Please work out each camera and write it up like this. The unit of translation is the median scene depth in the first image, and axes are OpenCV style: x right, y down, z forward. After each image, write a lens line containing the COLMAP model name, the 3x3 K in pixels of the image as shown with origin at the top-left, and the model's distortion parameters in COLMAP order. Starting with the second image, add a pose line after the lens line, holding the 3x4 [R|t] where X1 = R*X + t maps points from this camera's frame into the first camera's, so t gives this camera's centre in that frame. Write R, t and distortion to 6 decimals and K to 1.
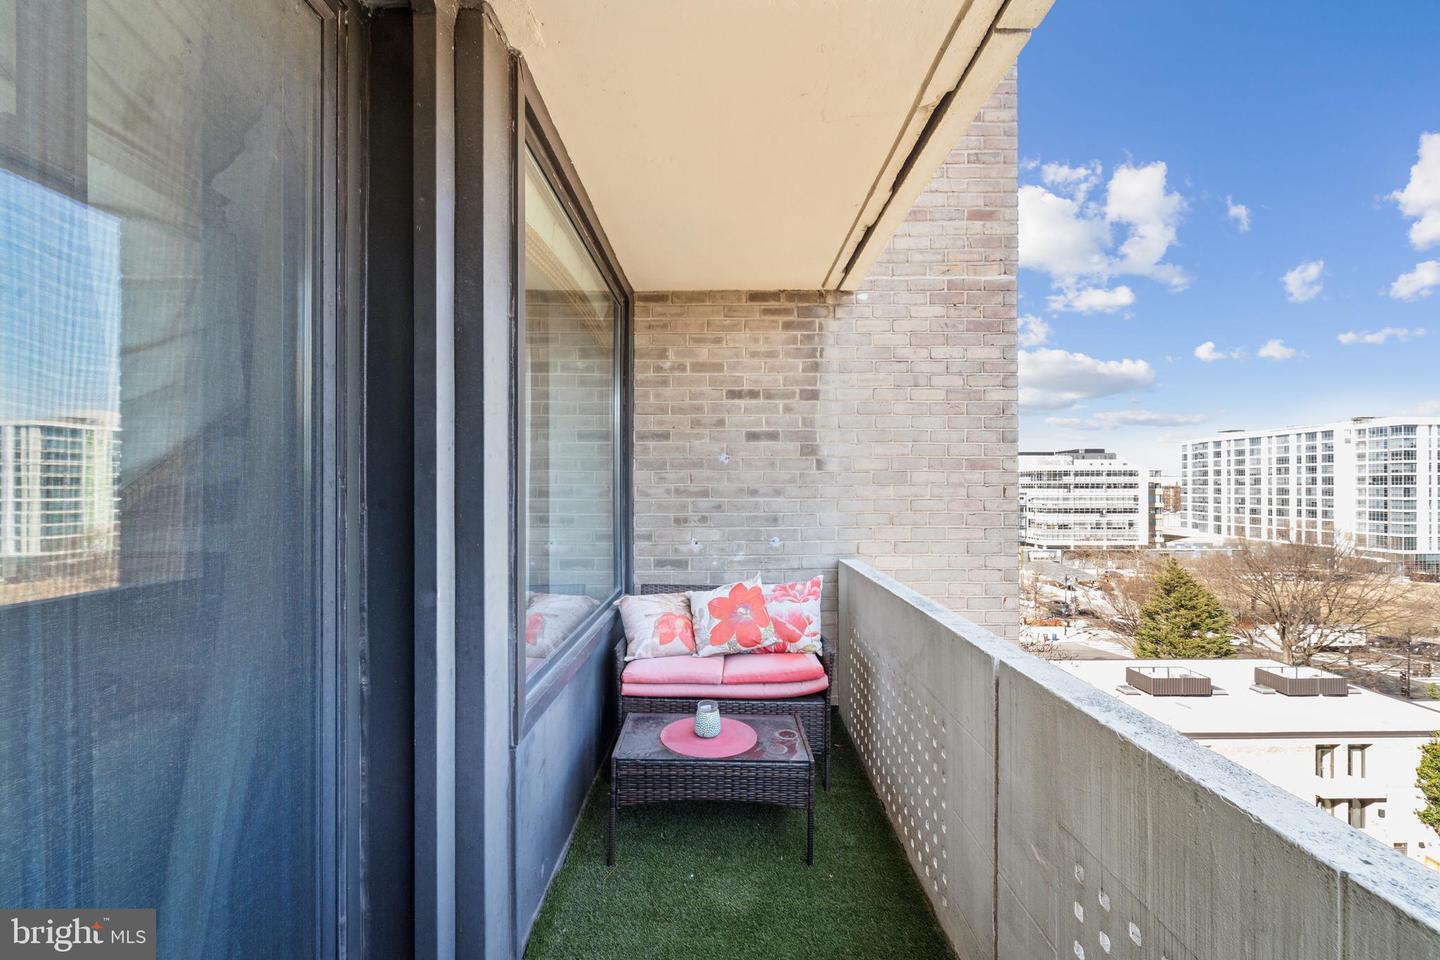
lens RADIAL K [[587.3, 0, 727.4], [0, 587.3, 489.5], [0, 0, 1]] dist [-0.003618, -0.000243]
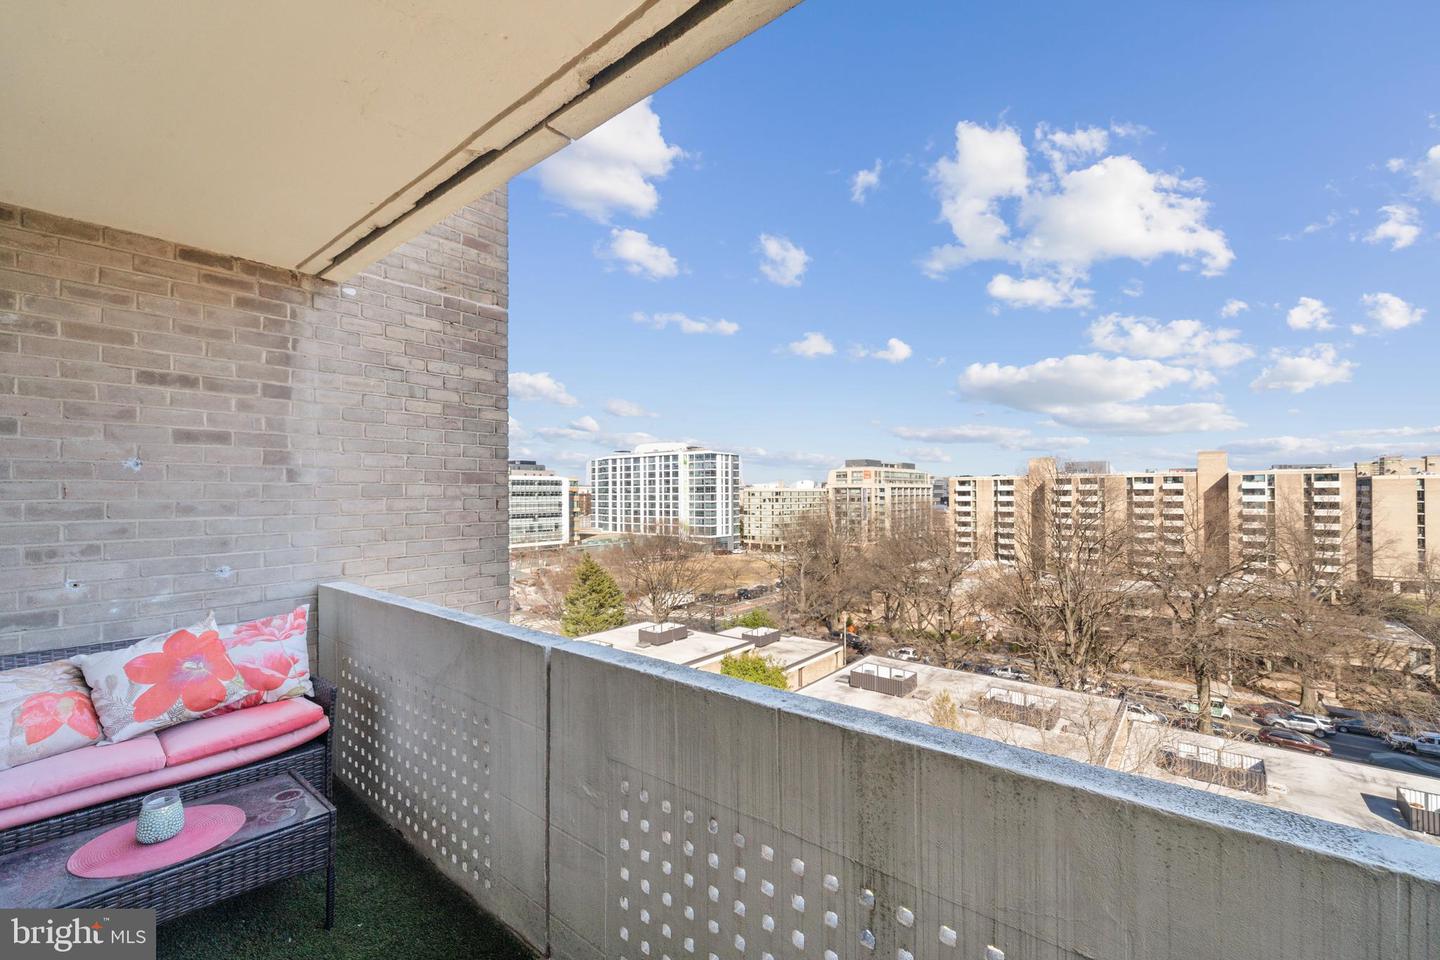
lens RADIAL K [[587.3, 0, 719.6], [0, 587.3, 497.6], [0, 0, 1]] dist [-0.003618, -0.000243]
pose [[0.641617, -0.007861, 0.766985, -0.101593], [0.008085, 0.999961, 0.003485, -0.008806], [-0.766983, 0.003966, 0.641656, -0.018680]]
